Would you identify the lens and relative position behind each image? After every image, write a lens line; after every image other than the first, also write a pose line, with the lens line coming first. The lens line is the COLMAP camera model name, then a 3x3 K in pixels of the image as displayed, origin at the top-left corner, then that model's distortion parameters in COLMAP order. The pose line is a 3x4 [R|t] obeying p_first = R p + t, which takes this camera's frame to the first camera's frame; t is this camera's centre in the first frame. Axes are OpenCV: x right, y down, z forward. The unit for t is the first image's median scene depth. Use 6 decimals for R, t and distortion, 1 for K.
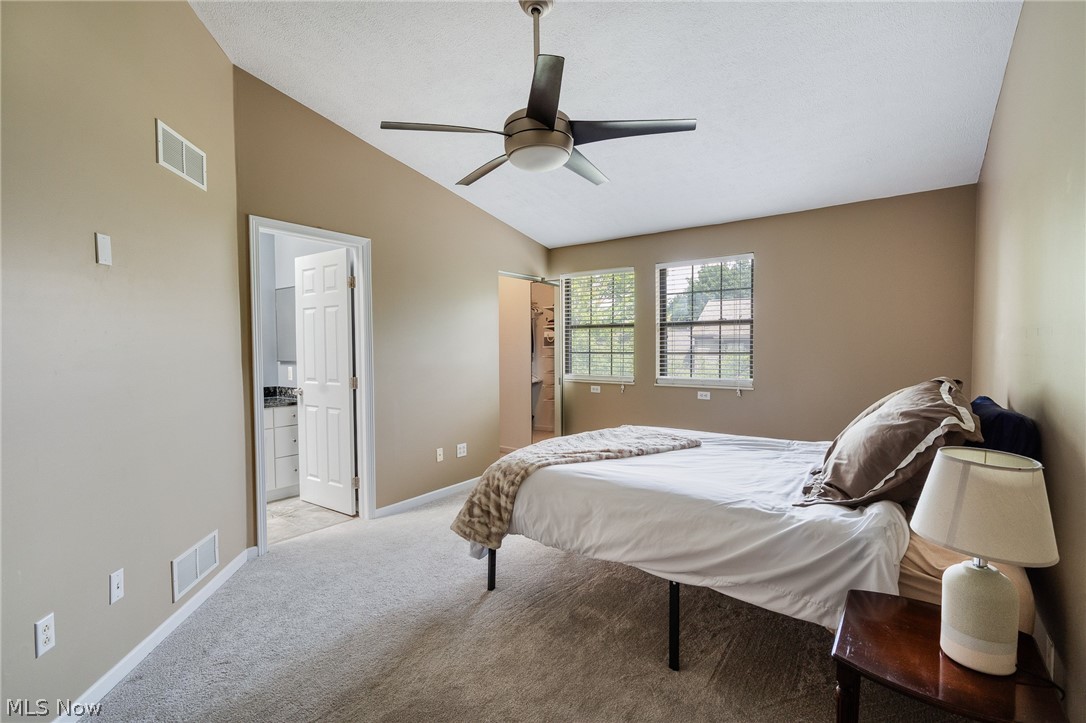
lens RADIAL K [[495.3, 0, 541.1], [0, 495.3, 355.5], [0, 0, 1]] dist [-0.004066, -0.000059]
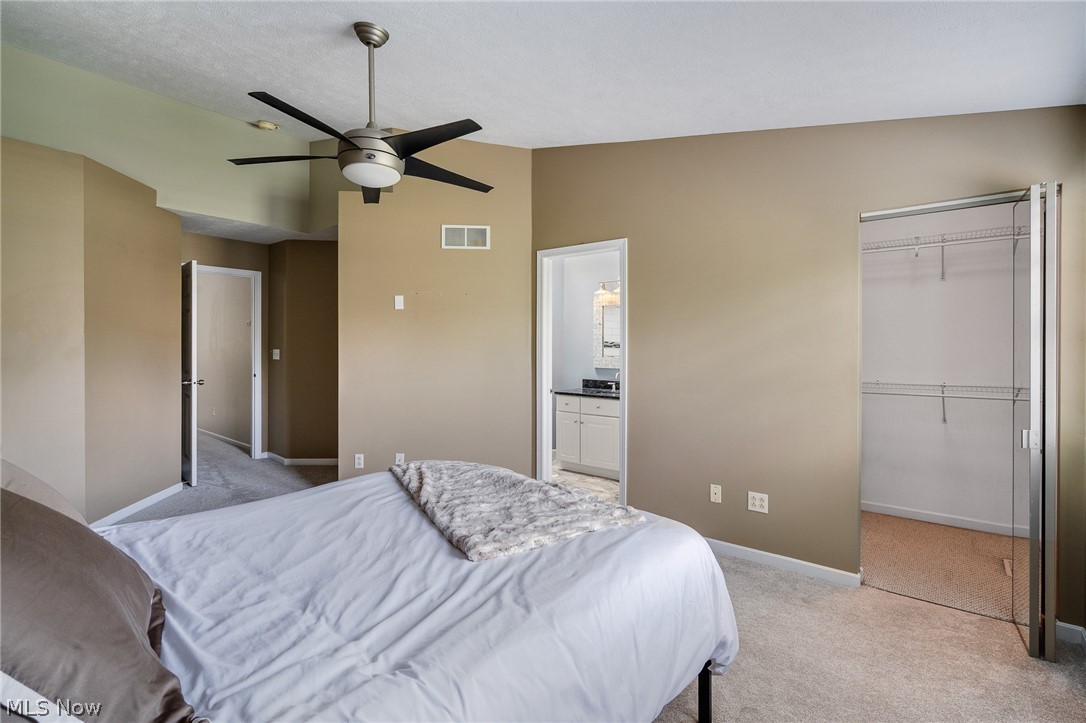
lens RADIAL K [[495.3, 0, 541.1], [0, 495.3, 355.5], [0, 0, 1]] dist [-0.004066, -0.000059]
pose [[-0.065191, 0.019618, -0.997680, 0.701465], [-0.030414, 0.999303, 0.021637, -0.020758], [0.997409, 0.031753, -0.064549, 0.979418]]
